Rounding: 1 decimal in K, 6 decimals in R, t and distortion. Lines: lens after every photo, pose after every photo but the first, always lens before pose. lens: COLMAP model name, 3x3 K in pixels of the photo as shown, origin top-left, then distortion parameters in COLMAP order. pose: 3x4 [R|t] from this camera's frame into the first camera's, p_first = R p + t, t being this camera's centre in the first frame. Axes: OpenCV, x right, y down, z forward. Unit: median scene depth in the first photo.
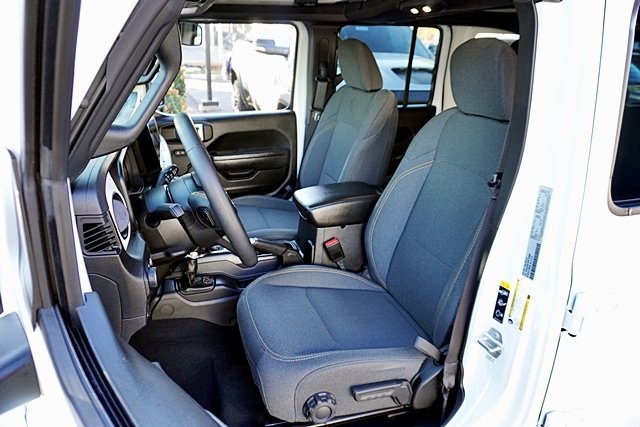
lens RADIAL K [[428.4, 0, 307.2], [0, 428.4, 199.0], [0, 0, 1]] dist [-0.046465, 0.034931]
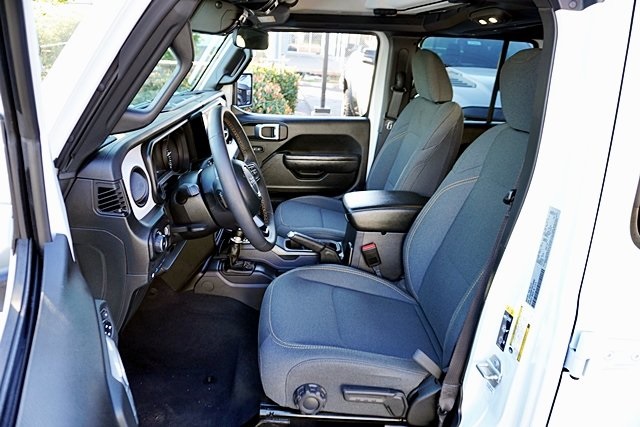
lens RADIAL K [[428.4, 0, 325.9], [0, 428.4, 199.1], [0, 0, 1]] dist [-0.046465, 0.034931]
pose [[0.962993, 0.113705, -0.244369, 0.239570], [-0.120660, 0.992600, -0.013632, 0.018819], [0.241011, 0.042613, 0.969586, -0.010087]]
